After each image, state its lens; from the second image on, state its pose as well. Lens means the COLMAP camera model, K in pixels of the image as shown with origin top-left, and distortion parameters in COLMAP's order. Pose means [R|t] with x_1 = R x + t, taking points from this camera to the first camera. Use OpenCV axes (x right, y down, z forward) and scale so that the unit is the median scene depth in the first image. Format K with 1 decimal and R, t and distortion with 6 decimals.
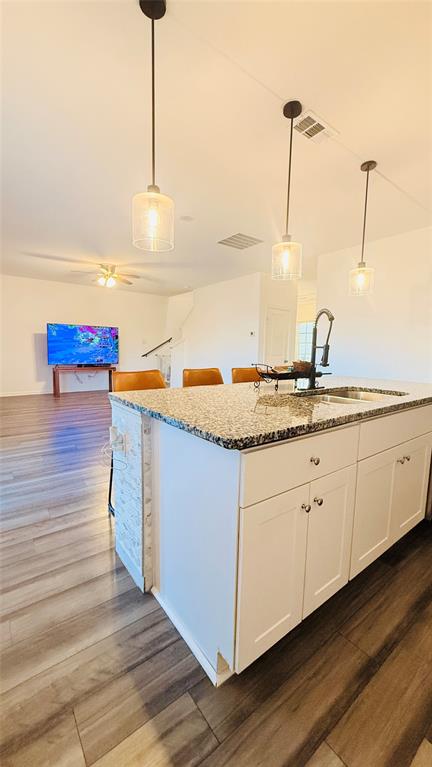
lens RADIAL K [[305.8, 0, 215.7], [0, 305.8, 381.7], [0, 0, 1]] dist [-0.001815, 0.000046]
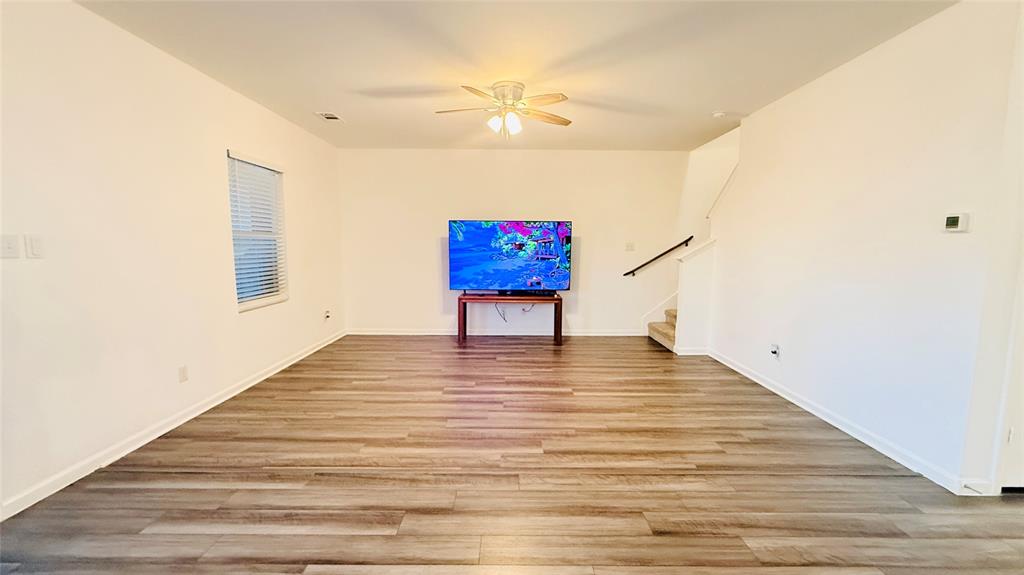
lens RADIAL K [[408.3, 0, 509.0], [0, 408.3, 291.3], [0, 0, 1]] dist [-0.001815, 0.000046]
pose [[0.795975, 0.056825, -0.602656, 0.021234], [-0.057169, 0.998191, 0.018614, -0.065837], [0.602624, 0.019637, 0.797784, 0.388752]]
